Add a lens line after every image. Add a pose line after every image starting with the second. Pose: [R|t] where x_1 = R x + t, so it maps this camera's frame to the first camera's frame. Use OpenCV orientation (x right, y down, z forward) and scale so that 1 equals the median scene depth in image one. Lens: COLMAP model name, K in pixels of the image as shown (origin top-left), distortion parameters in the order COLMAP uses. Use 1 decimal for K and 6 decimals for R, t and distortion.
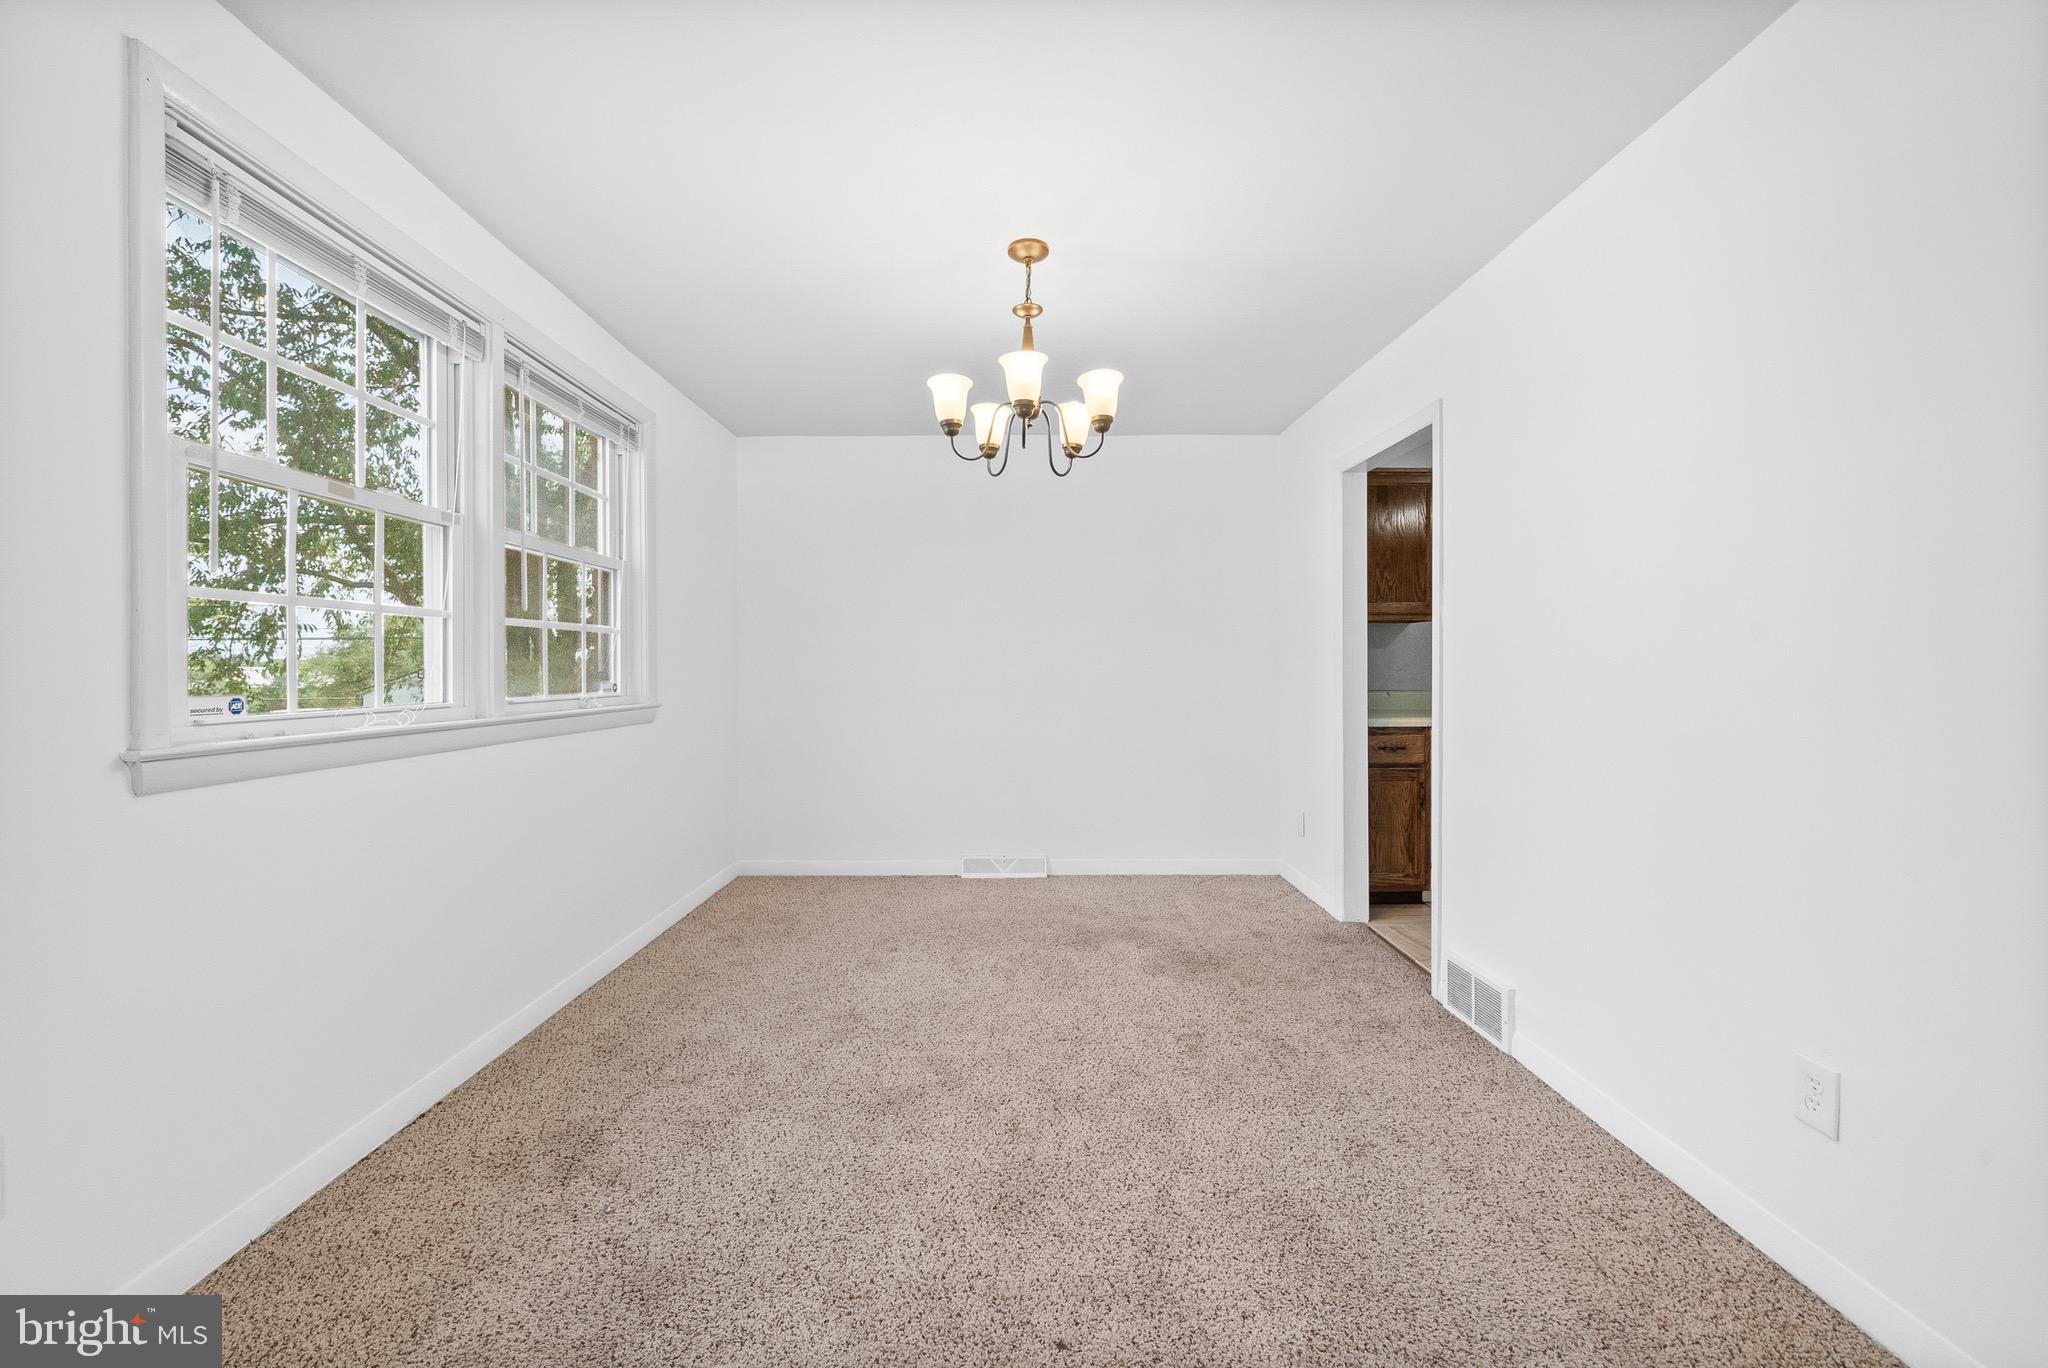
lens RADIAL K [[828.4, 0, 1016.7], [0, 828.4, 671.8], [0, 0, 1]] dist [-0.000899, -0.000086]
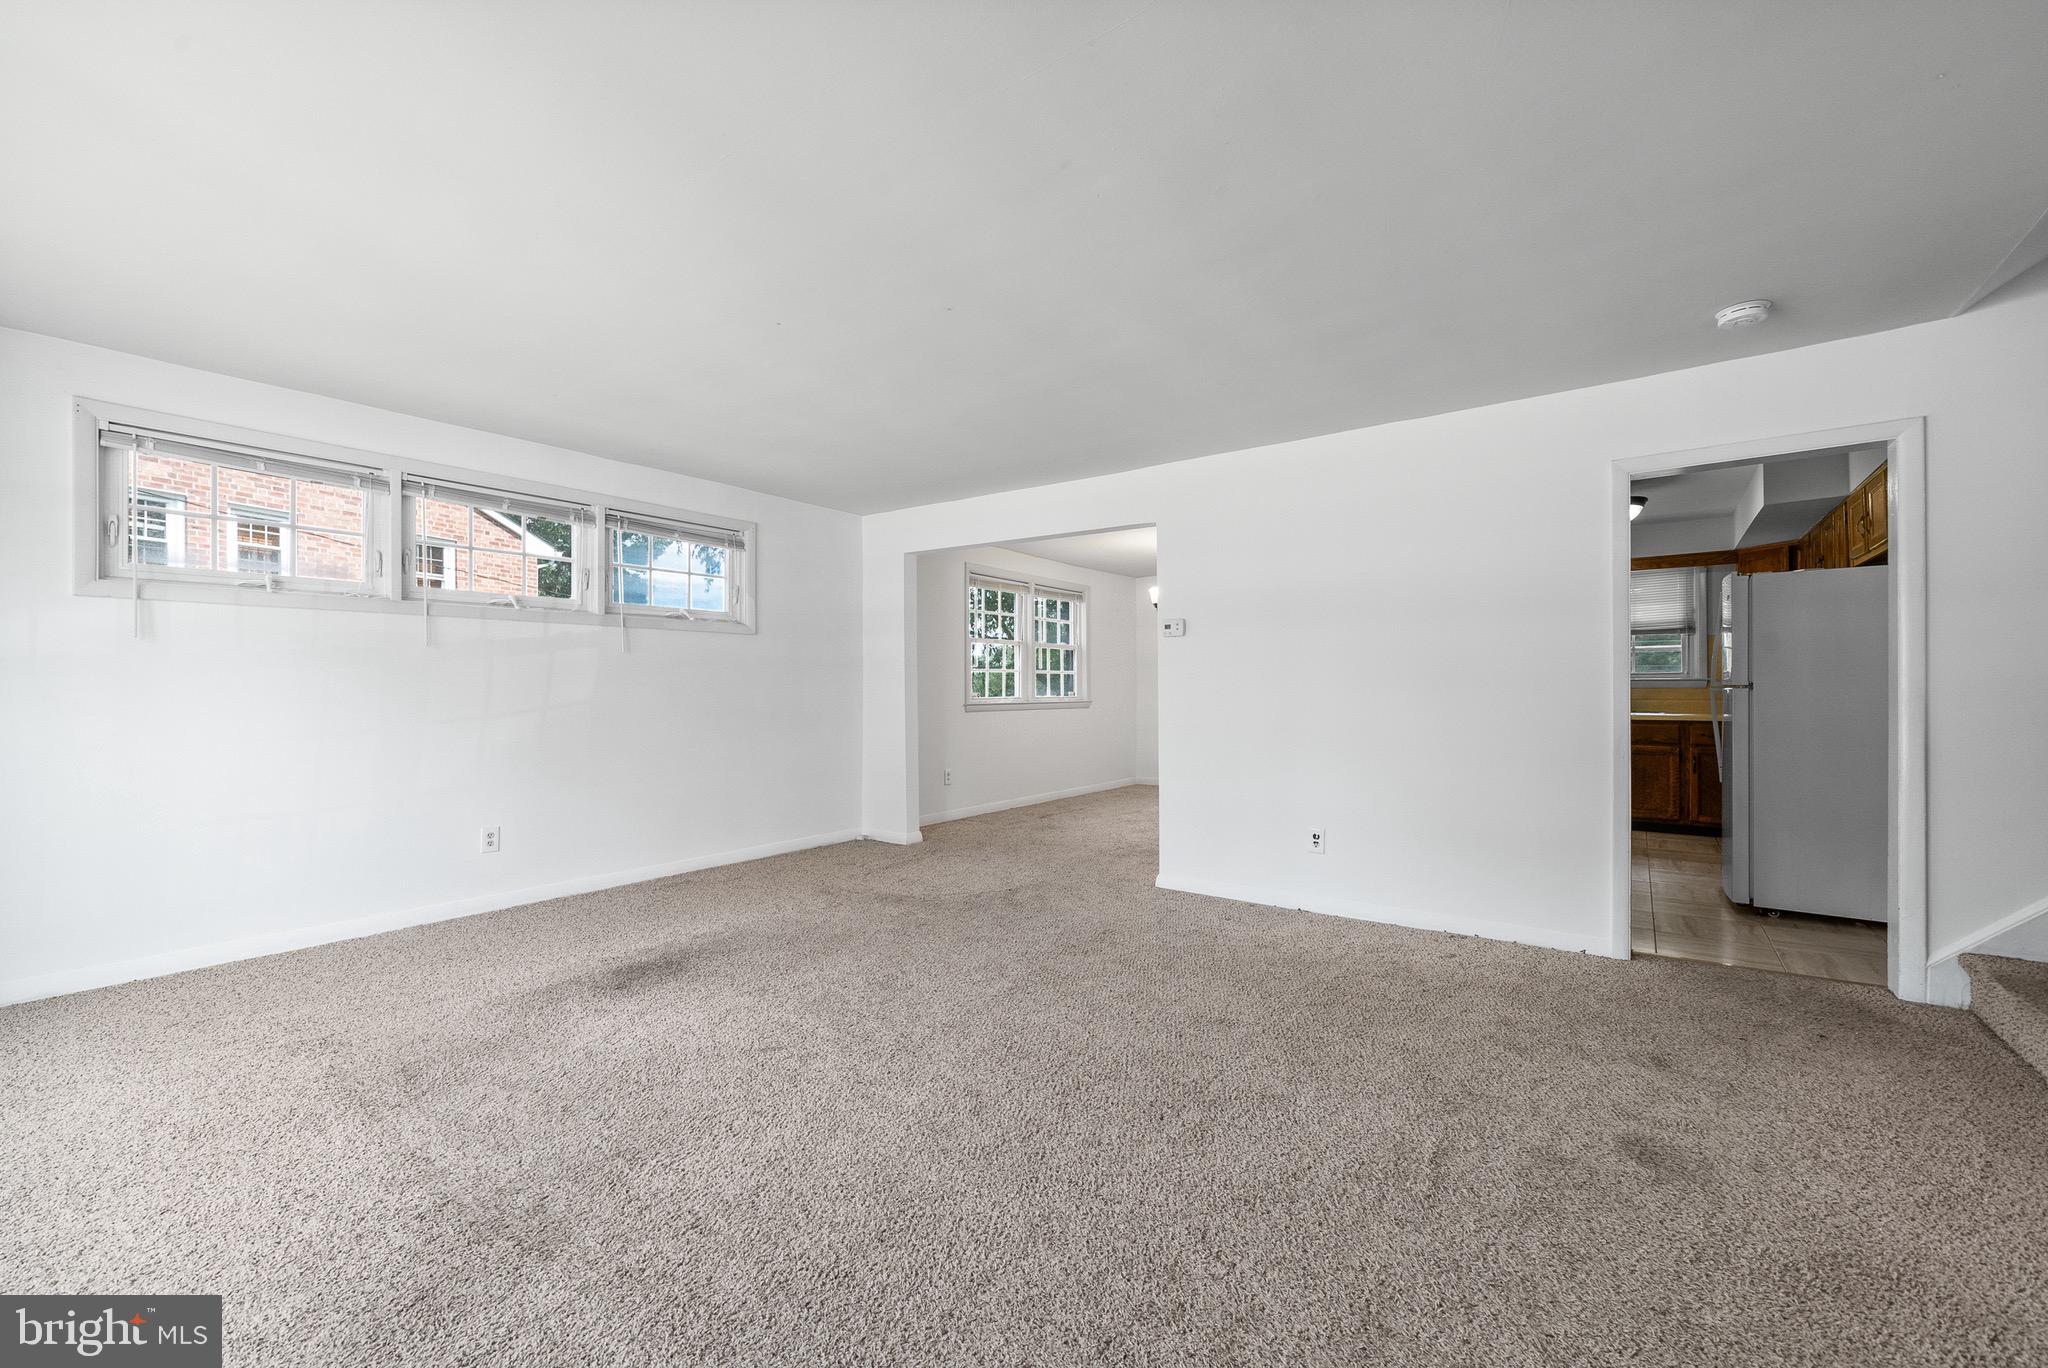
lens RADIAL K [[823.2, 0, 1014.7], [0, 823.2, 689.4], [0, 0, 1]] dist [-0.001205, -0.000153]
pose [[0.795366, 0.000471, -0.606130, 1.045861], [-0.000012, 1.000000, 0.000761, 0.002182], [0.606130, -0.000598, 0.795366, -1.323829]]
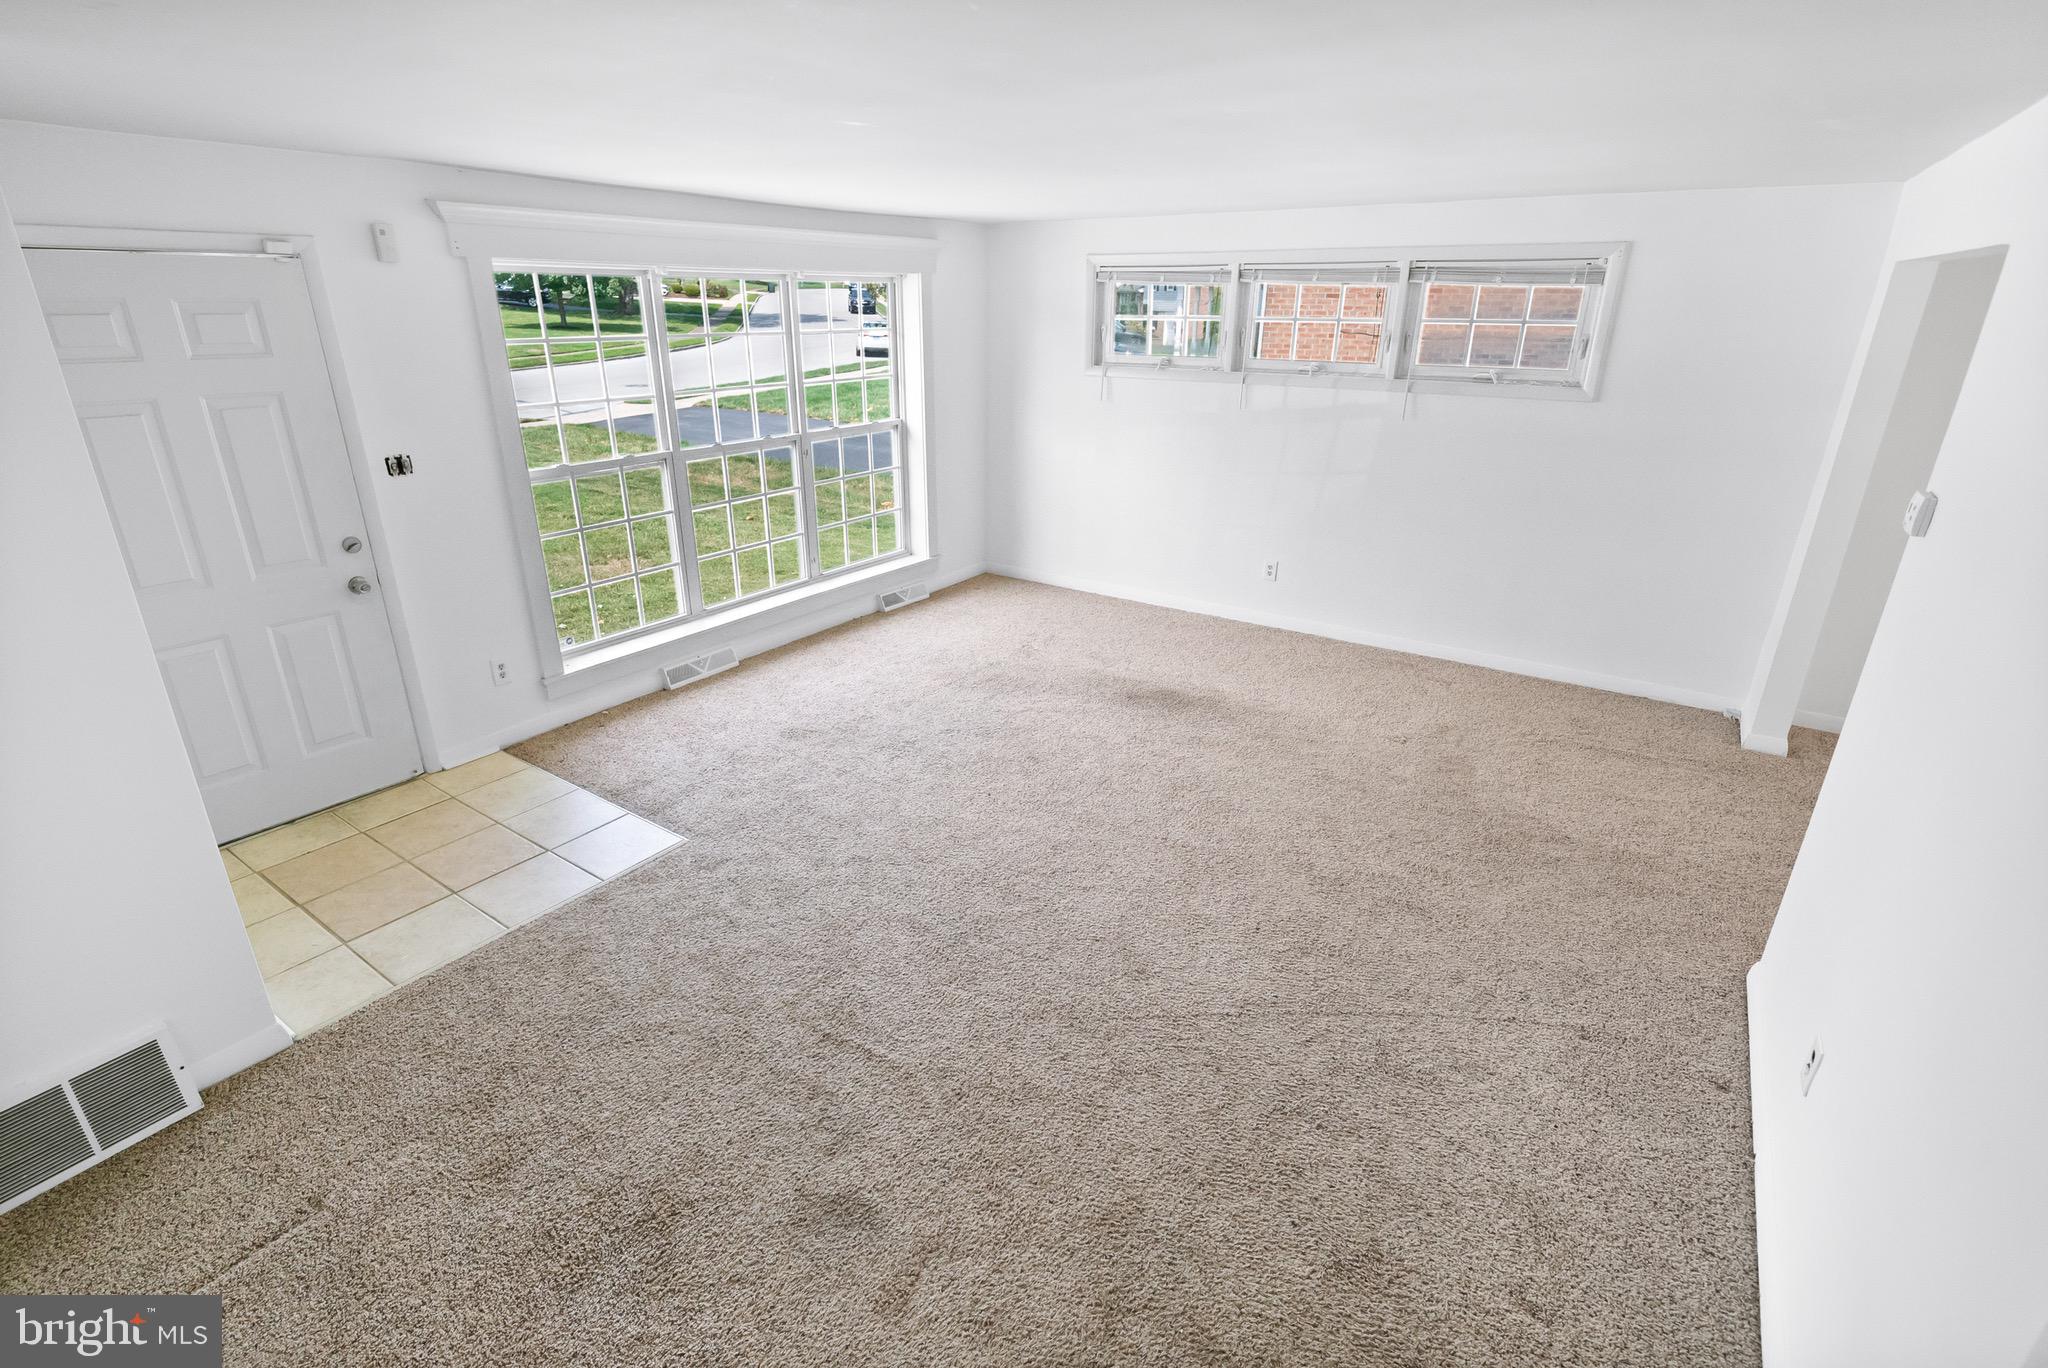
lens RADIAL K [[961.2, 0, 1021.7], [0, 961.2, 681.2], [0, 0, 1]] dist [-0.000242, 0.000072]
pose [[-0.566990, 0.300724, -0.766869, 1.414250], [-0.008297, 0.928845, 0.370377, -0.270981], [0.823683, 0.216362, -0.524150, -0.075147]]
